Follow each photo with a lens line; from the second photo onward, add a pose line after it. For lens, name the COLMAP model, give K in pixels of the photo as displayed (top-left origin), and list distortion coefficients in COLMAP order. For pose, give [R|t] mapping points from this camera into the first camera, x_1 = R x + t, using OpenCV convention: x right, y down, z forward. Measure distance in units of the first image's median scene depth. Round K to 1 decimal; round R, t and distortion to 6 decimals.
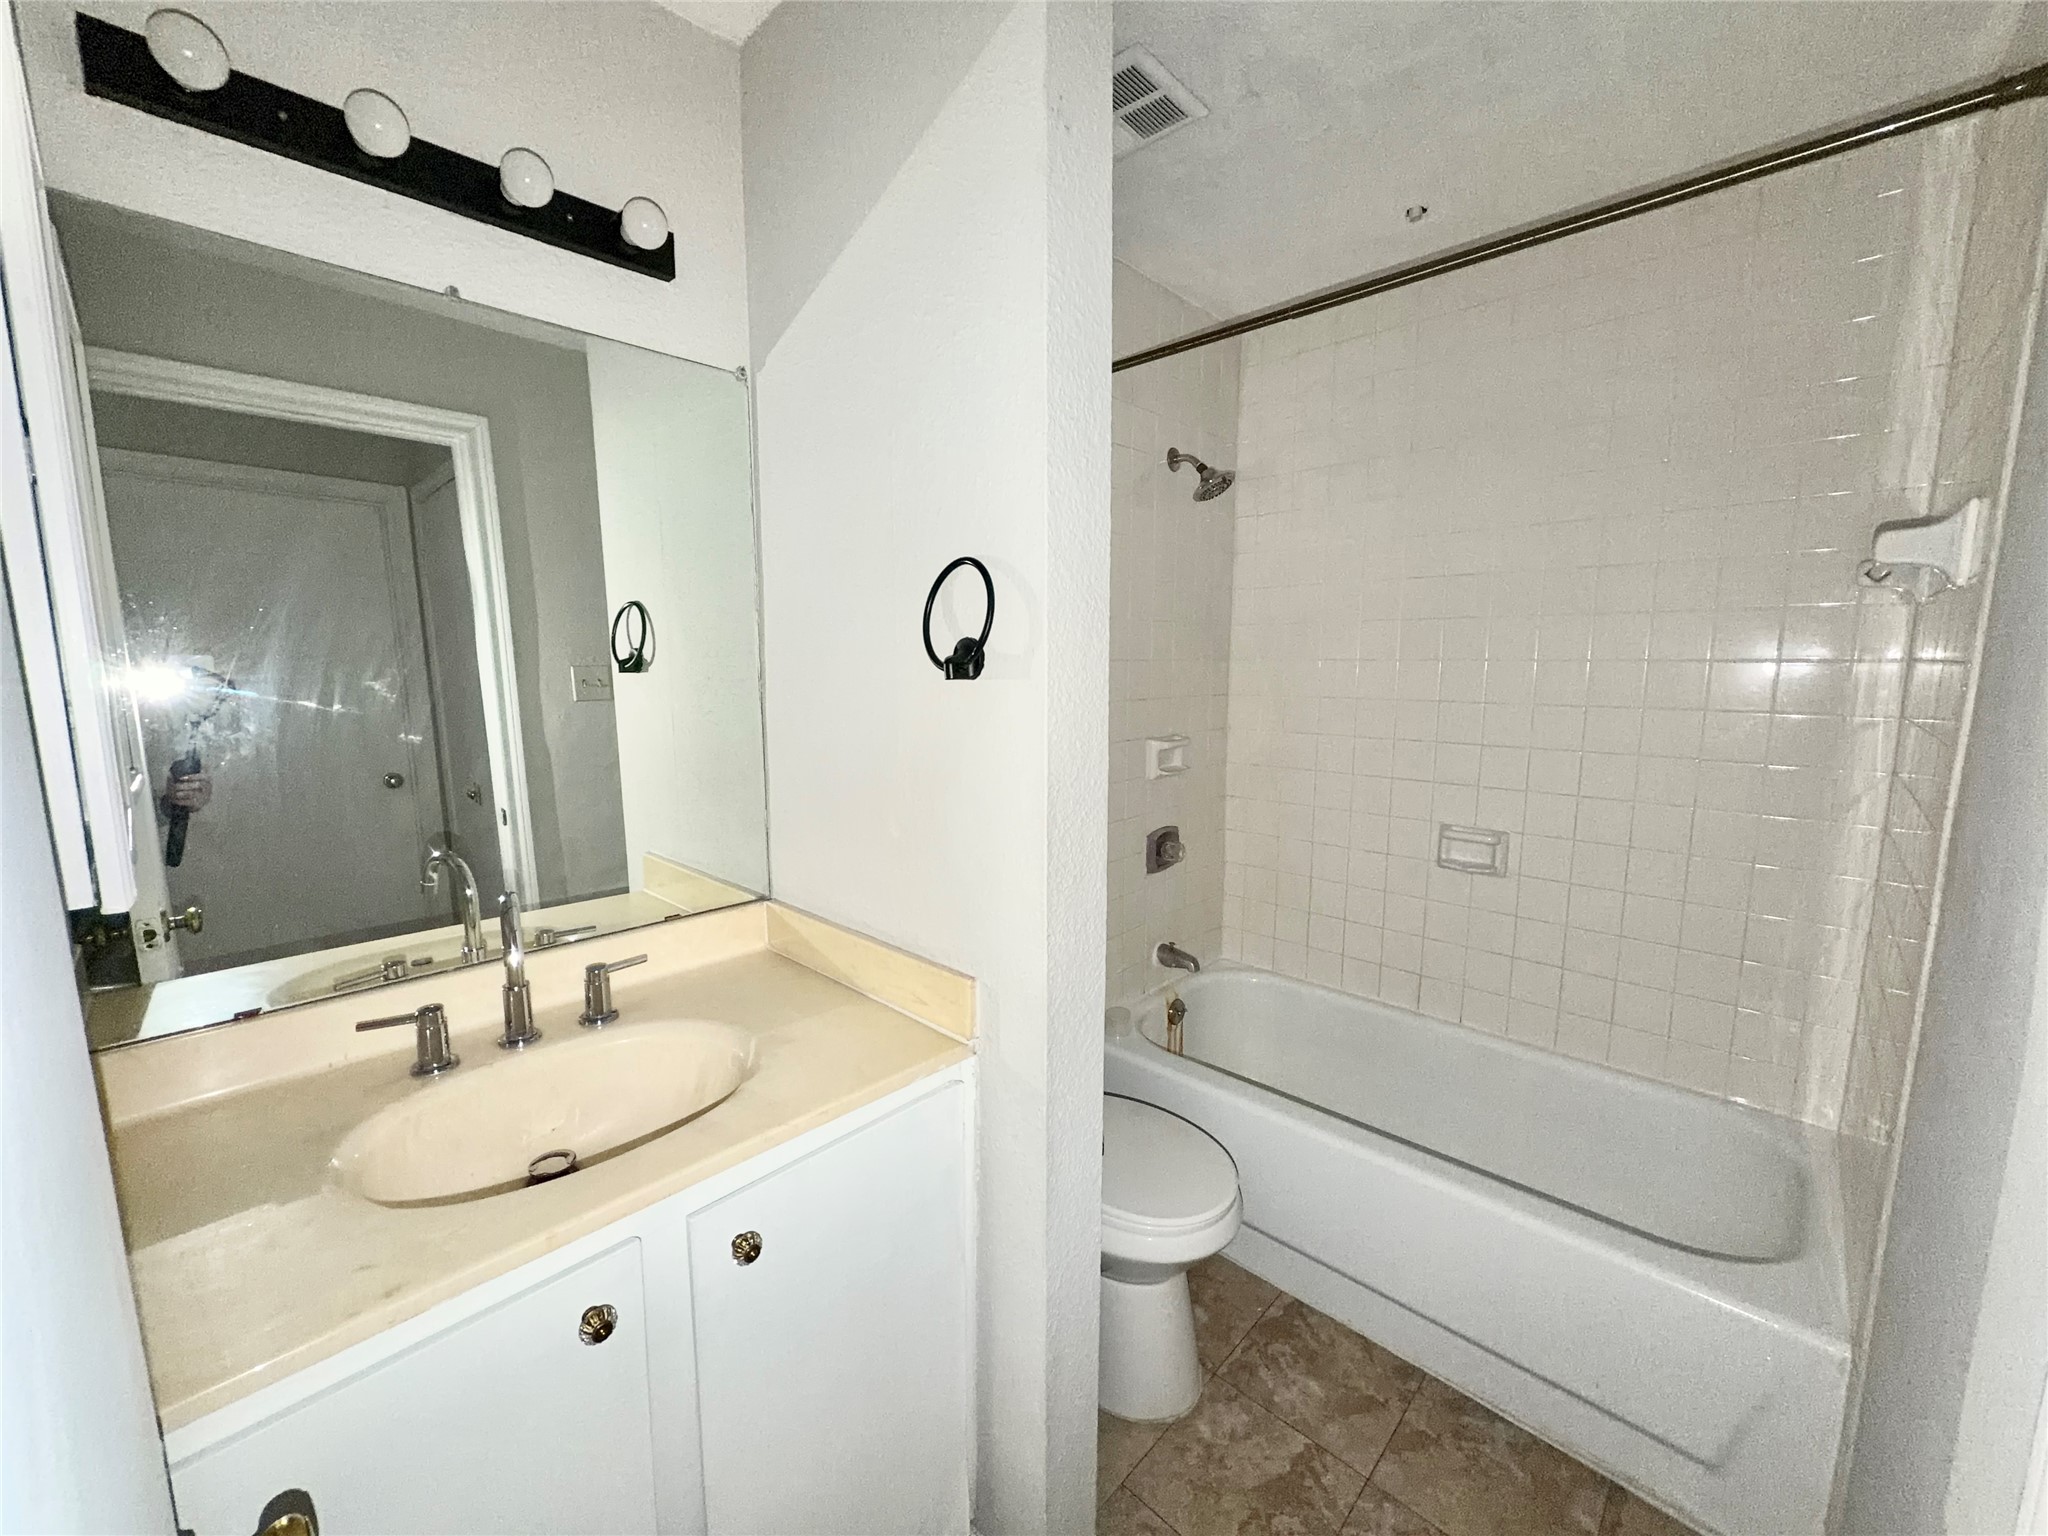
lens RADIAL K [[813.4, 0, 1019.6], [0, 813.4, 766.1], [0, 0, 1]] dist [0.000259, -0.000137]
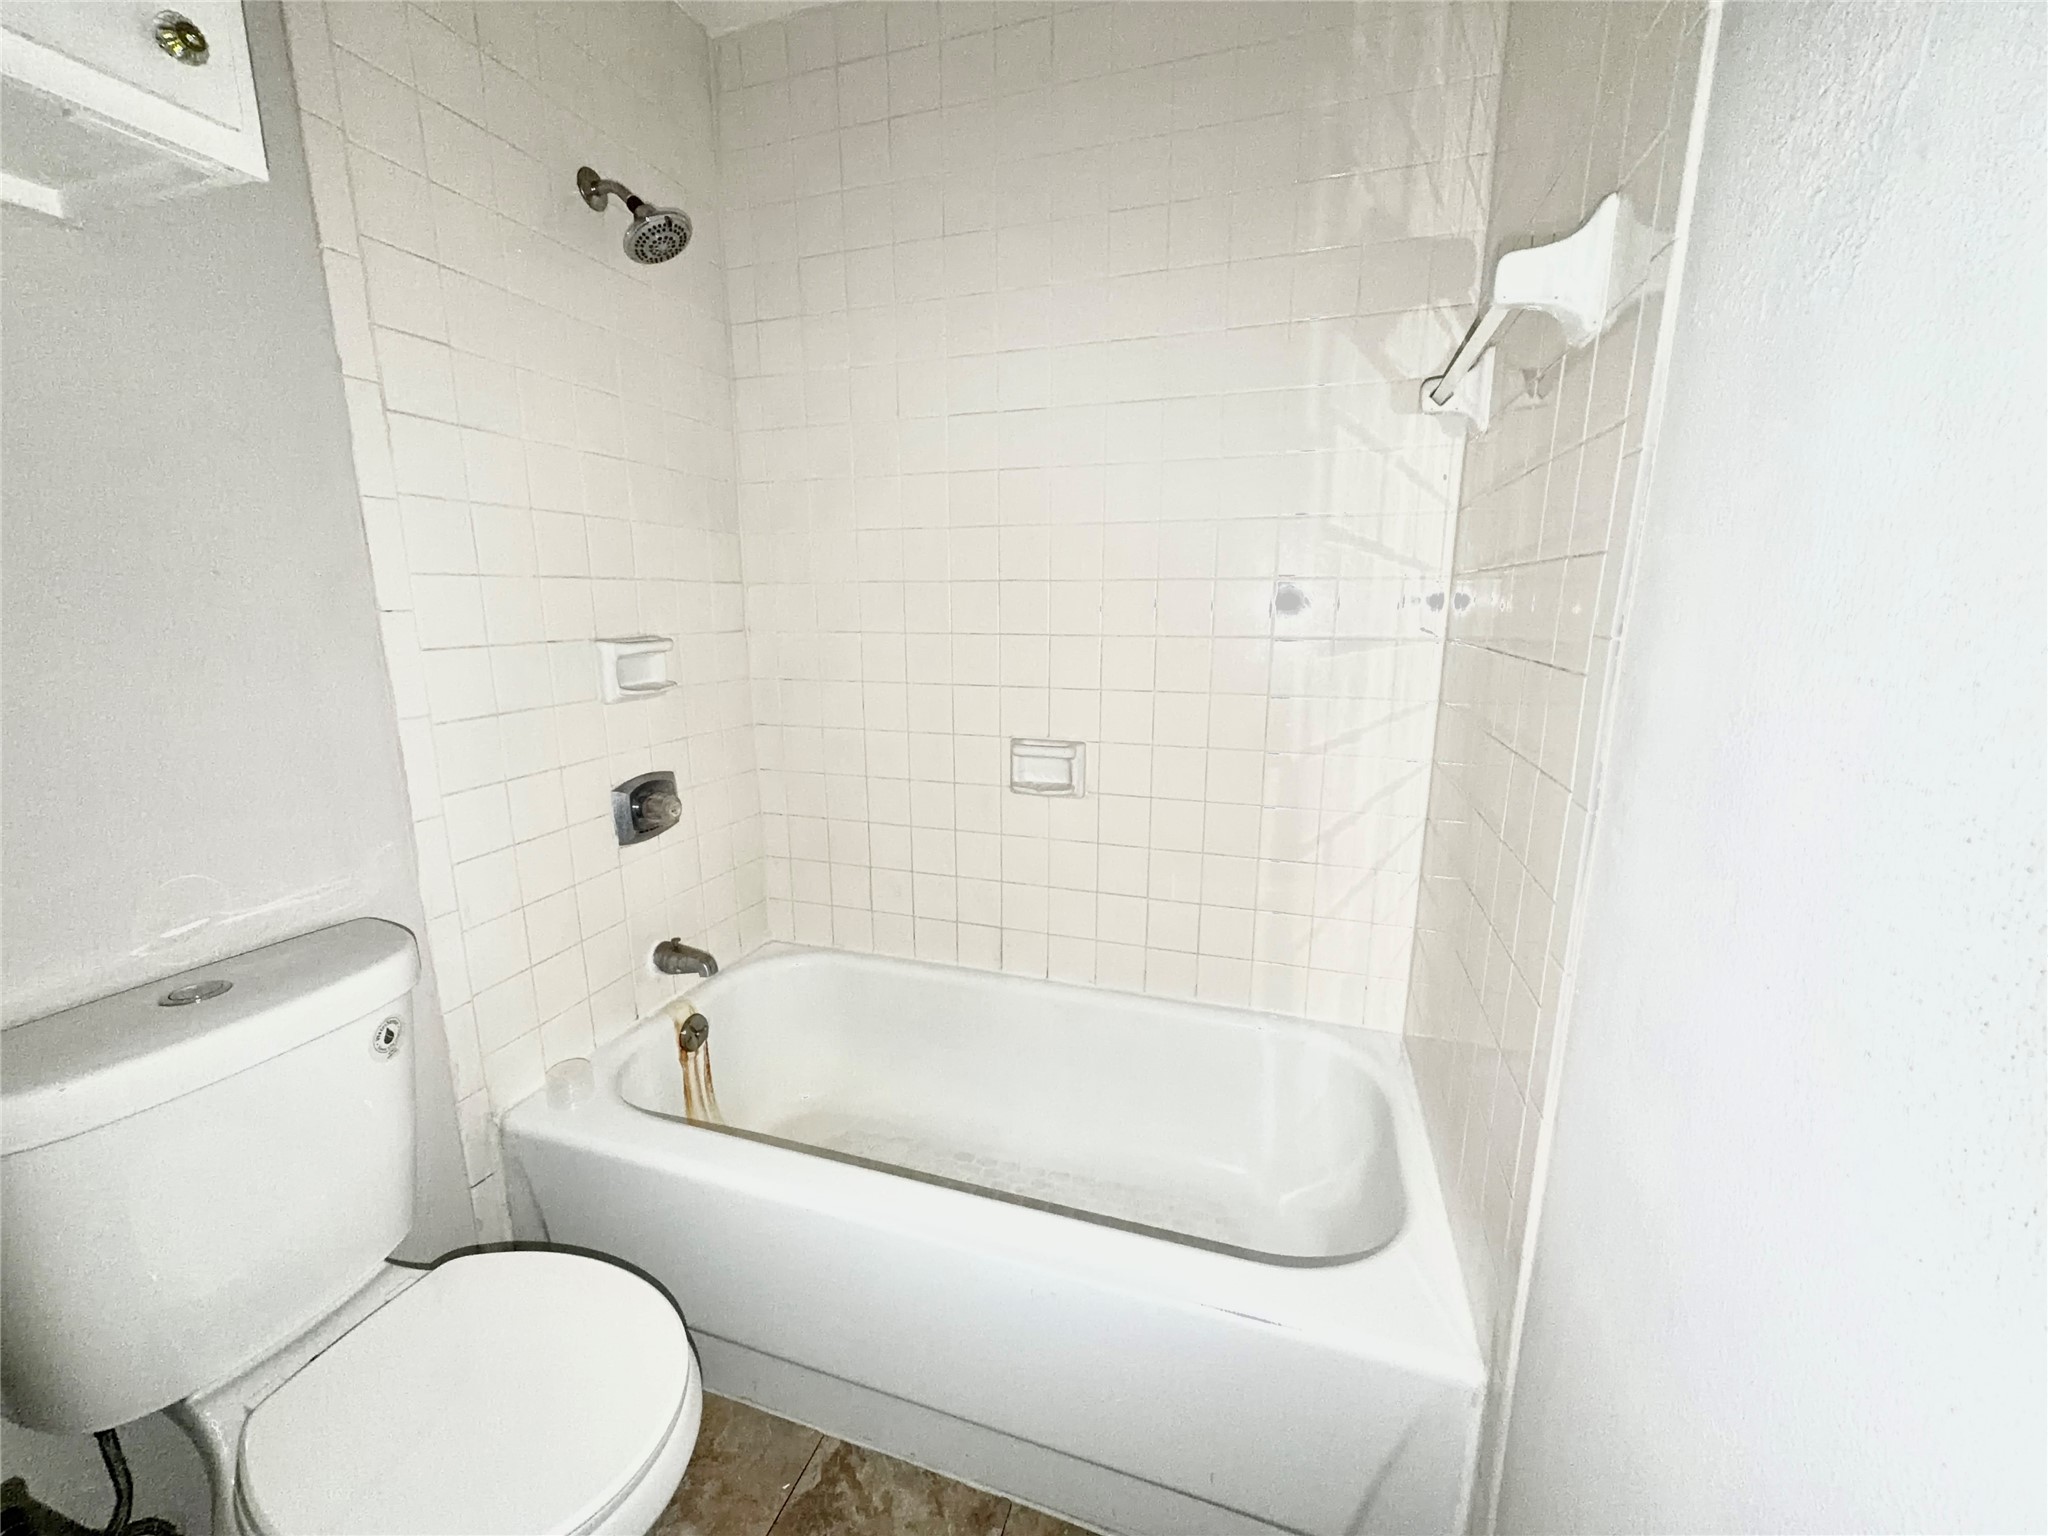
lens RADIAL K [[813.4, 0, 1019.6], [0, 813.4, 766.1], [0, 0, 1]] dist [0.000259, -0.000137]
pose [[0.903378, -0.085336, 0.420269, 0.190445], [0.057176, 0.995219, 0.079180, 0.035743], [-0.425017, -0.047500, 0.903938, 0.279848]]
